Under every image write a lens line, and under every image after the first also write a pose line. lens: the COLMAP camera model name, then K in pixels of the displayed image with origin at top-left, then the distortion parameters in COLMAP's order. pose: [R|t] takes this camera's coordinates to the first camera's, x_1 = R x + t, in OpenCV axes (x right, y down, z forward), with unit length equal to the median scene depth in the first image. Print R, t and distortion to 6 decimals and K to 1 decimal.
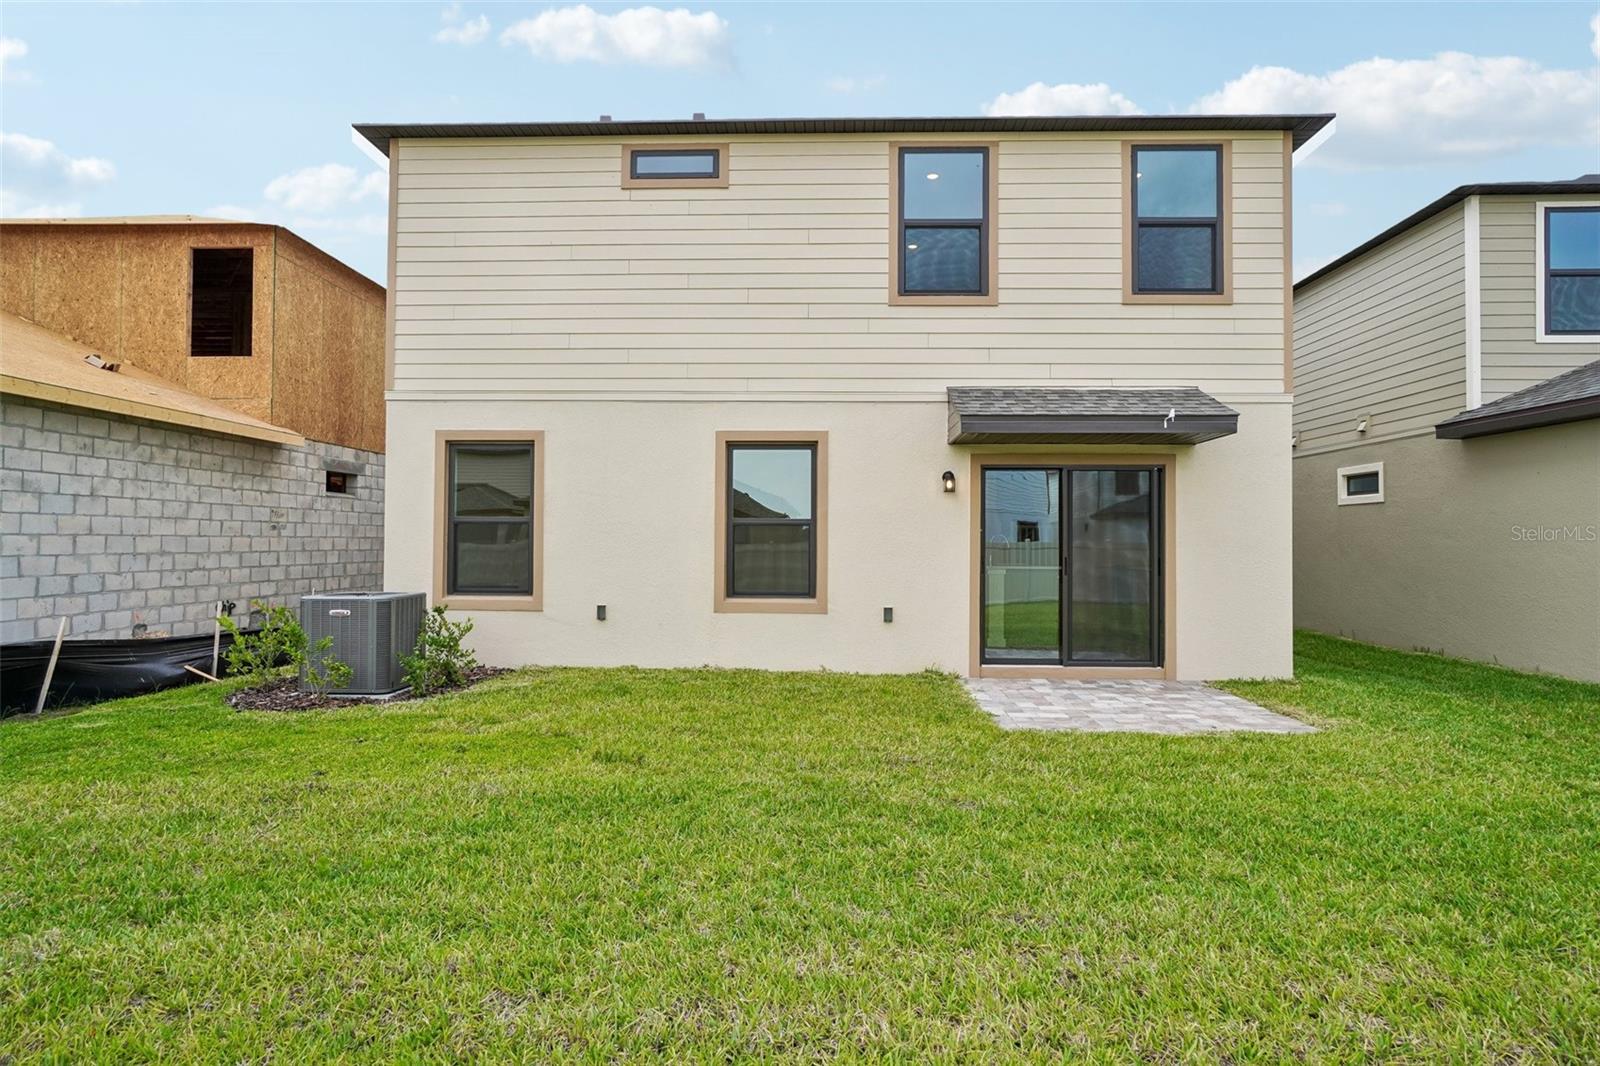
lens RADIAL K [[923.6, 0, 804.9], [0, 923.6, 525.6], [0, 0, 1]] dist [-0.005599, 0.001883]
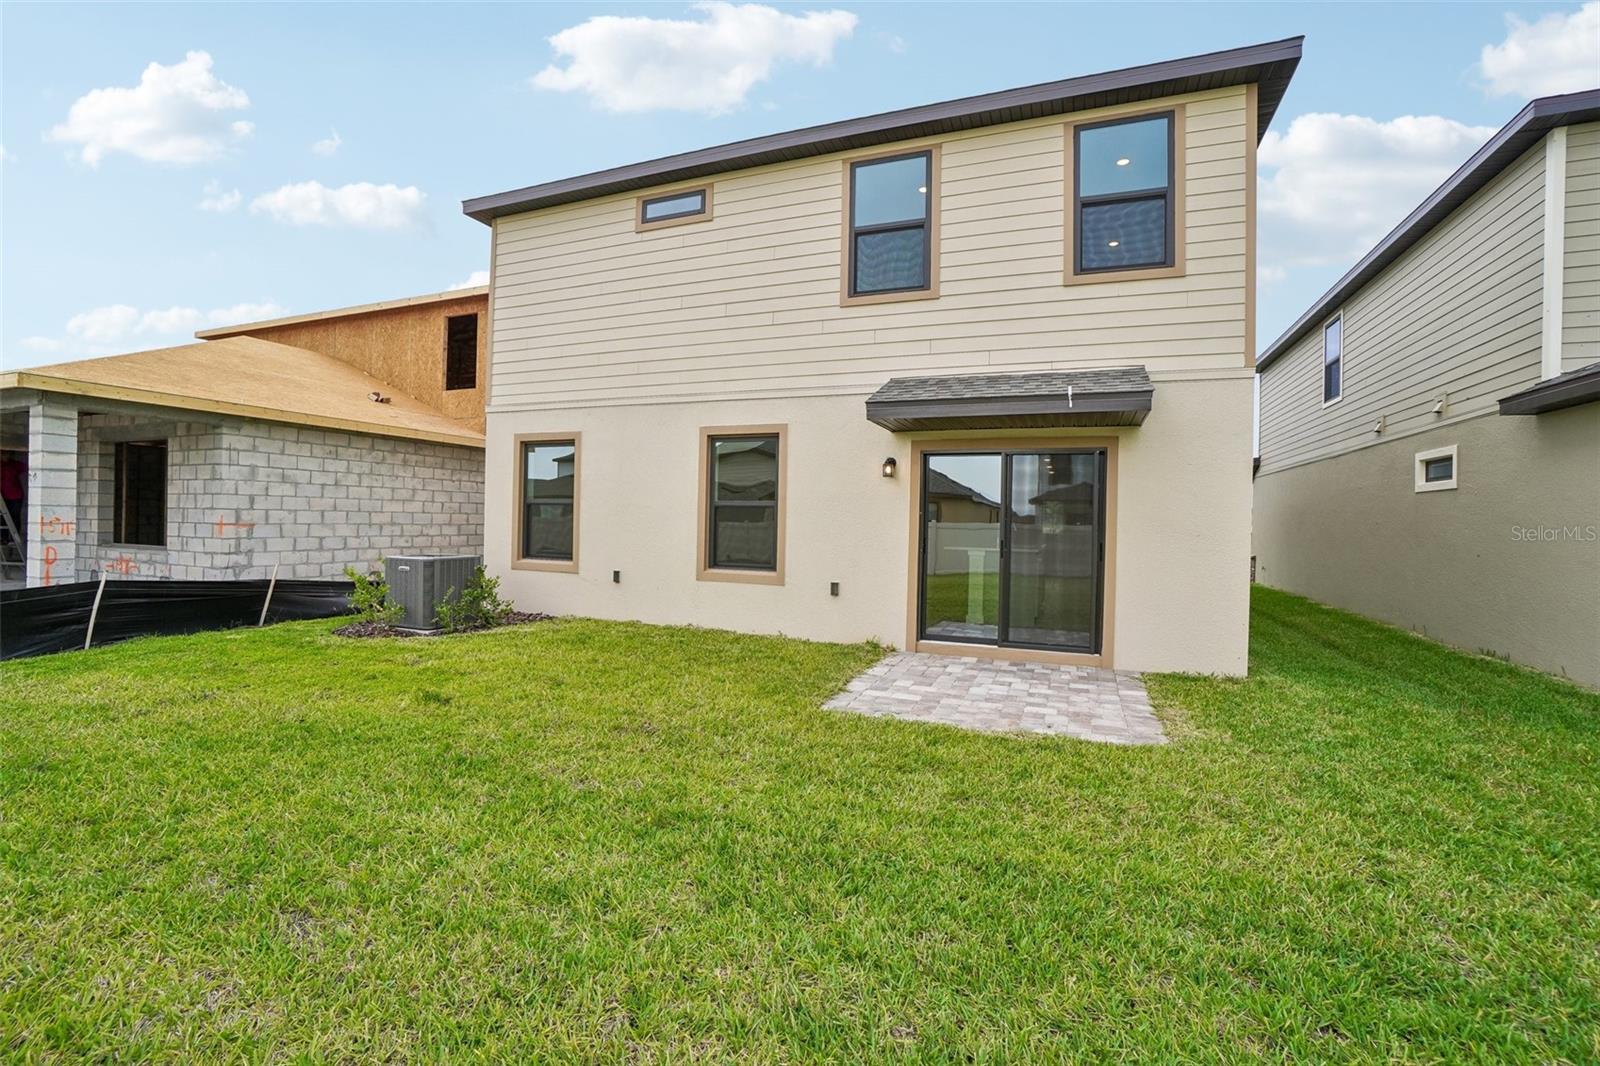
lens RADIAL K [[707.3, 0, 800.4], [0, 707.3, 524.6], [0, 0, 1]] dist [-0.060149, 0.023776]
pose [[0.941023, 0.014961, -0.338011, 0.332294], [-0.008706, 0.999762, 0.020014, 0.003325], [0.338230, -0.015891, 0.940929, 0.194074]]
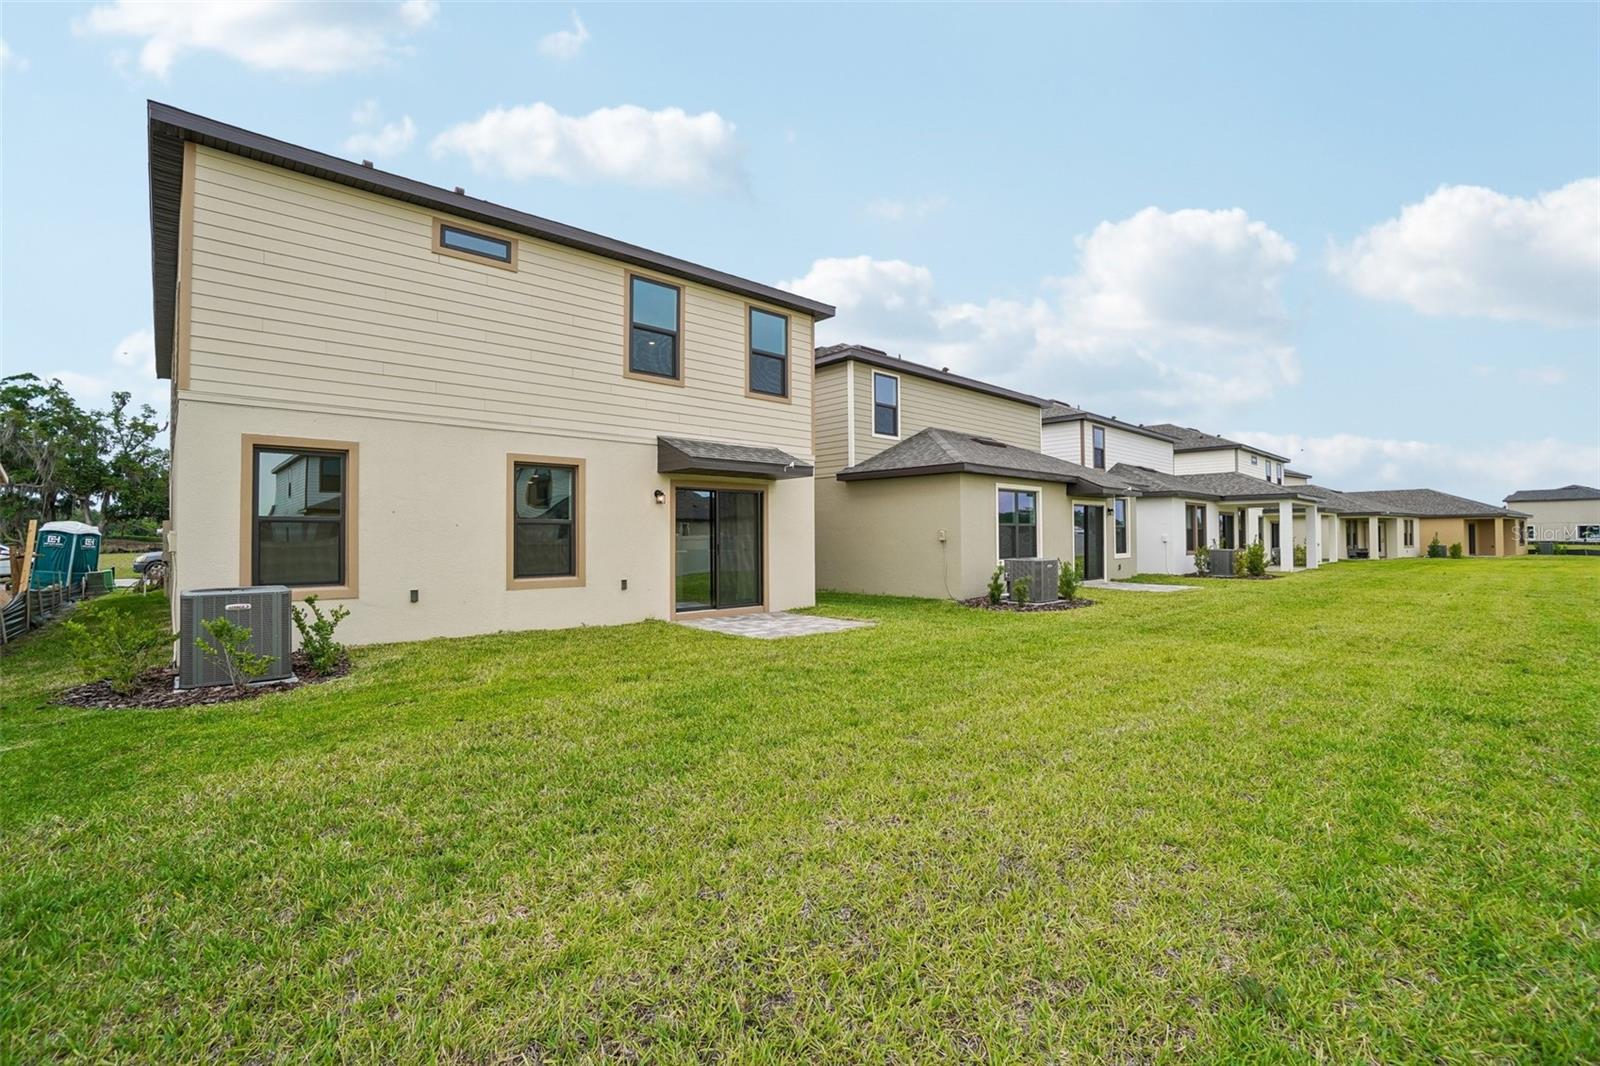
lens RADIAL K [[692.8, 0, 778.1], [0, 692.8, 527.8], [0, 0, 1]] dist [-0.049734, 0.011920]
pose [[0.729602, -0.000233, 0.683872, -0.488673], [-0.004881, 0.999973, 0.005549, -0.002807], [-0.683854, -0.007386, 0.729581, 0.014426]]
